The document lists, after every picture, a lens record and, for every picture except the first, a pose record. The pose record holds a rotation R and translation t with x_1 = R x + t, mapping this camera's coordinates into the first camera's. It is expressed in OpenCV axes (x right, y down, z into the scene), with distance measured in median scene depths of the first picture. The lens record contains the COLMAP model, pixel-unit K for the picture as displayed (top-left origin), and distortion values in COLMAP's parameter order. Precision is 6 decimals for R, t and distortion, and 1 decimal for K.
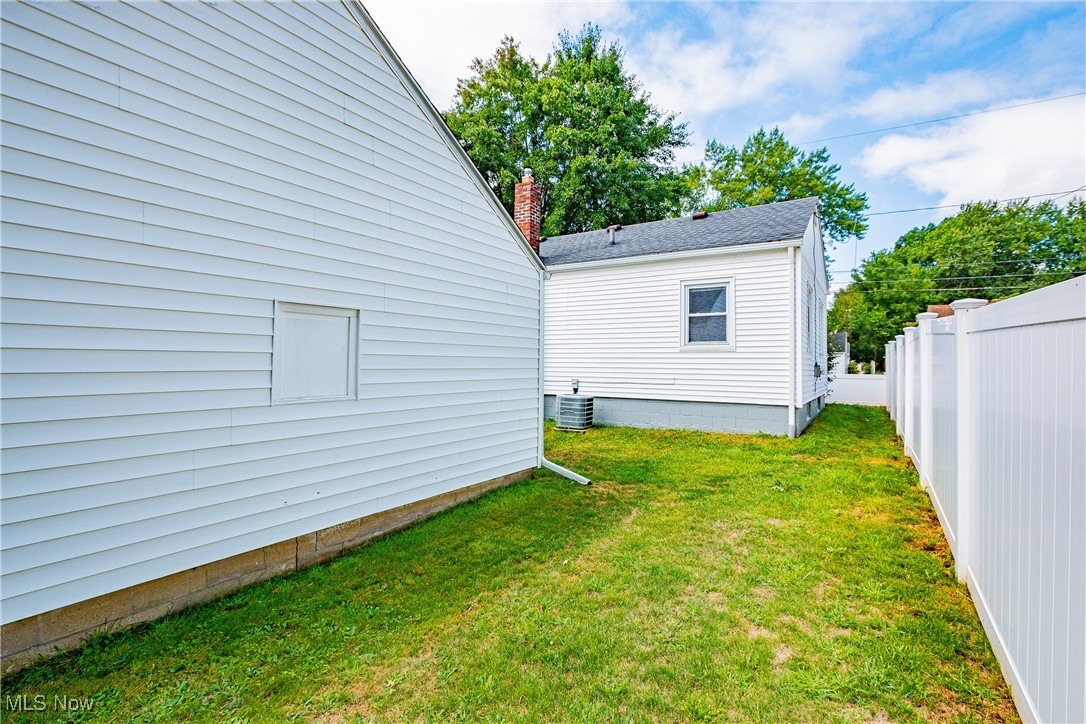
lens RADIAL K [[500.9, 0, 543.5], [0, 500.9, 361.4], [0, 0, 1]] dist [0.002941, -0.000149]
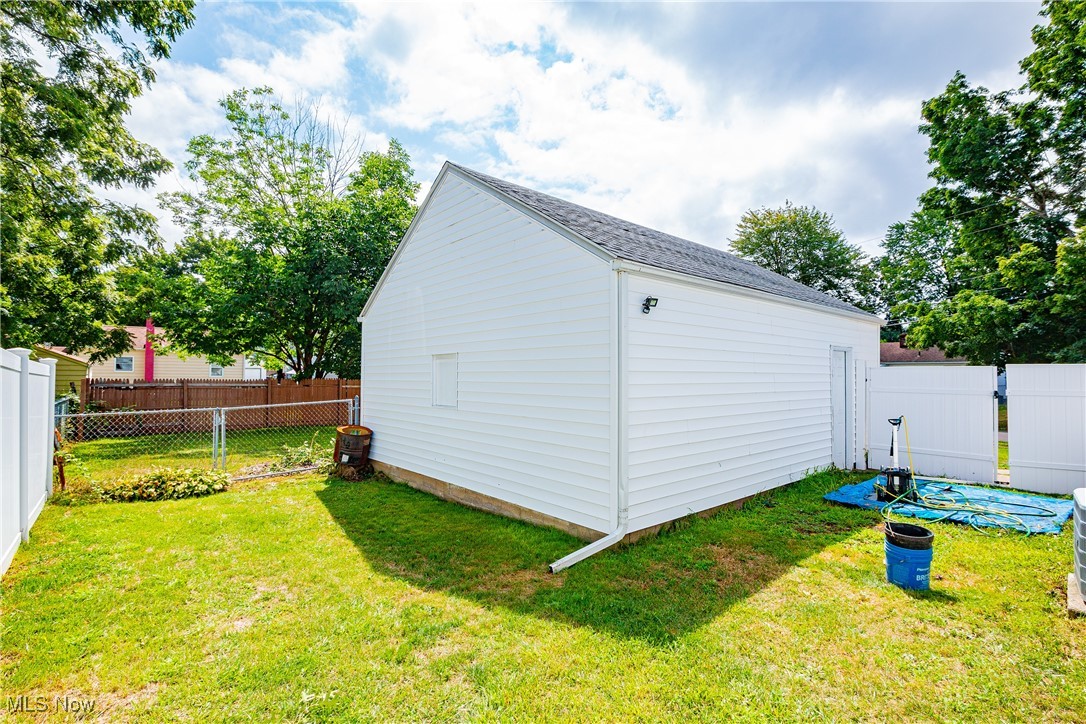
lens RADIAL K [[500.9, 0, 544.1], [0, 500.9, 367.4], [0, 0, 1]] dist [0.002941, -0.000149]
pose [[-0.273118, -0.026127, -0.961626, 0.919457], [-0.004559, 0.999655, -0.025865, -0.022303], [0.961970, -0.002680, -0.273143, 1.407938]]
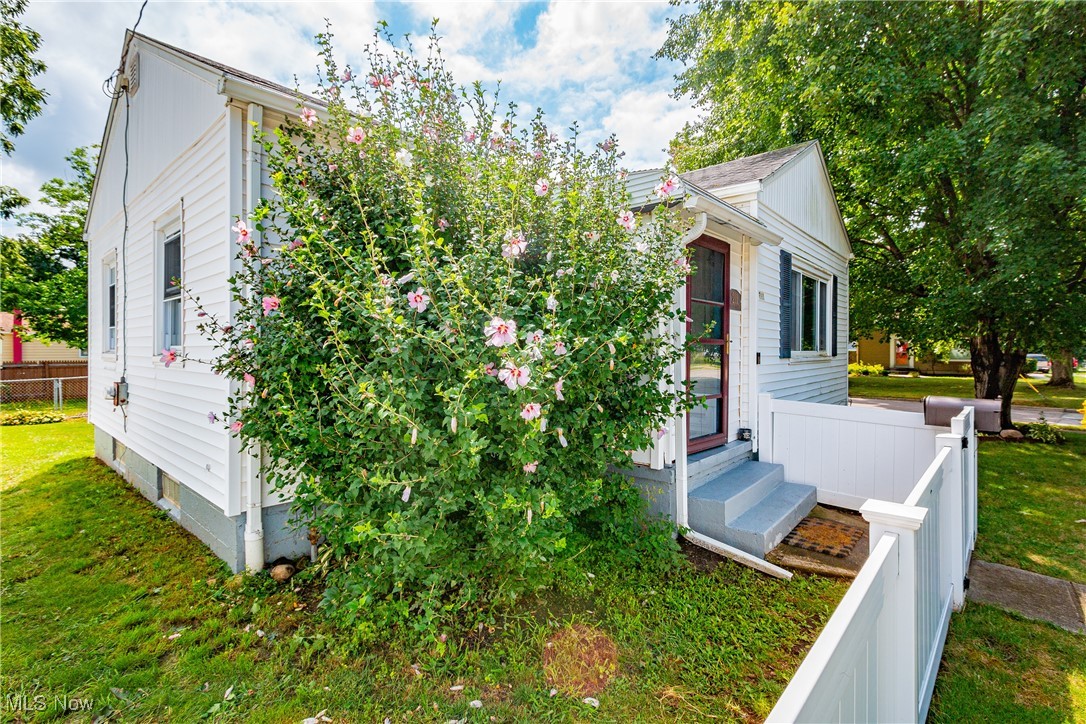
lens RADIAL K [[500.9, 0, 541.7], [0, 500.9, 355.4], [0, 0, 1]] dist [0.002941, -0.000149]
pose [[-0.139408, 0.002597, -0.990232, 1.897132], [0.005793, 0.999982, 0.001807, -0.044936], [0.990218, -0.005484, -0.139420, 2.796950]]
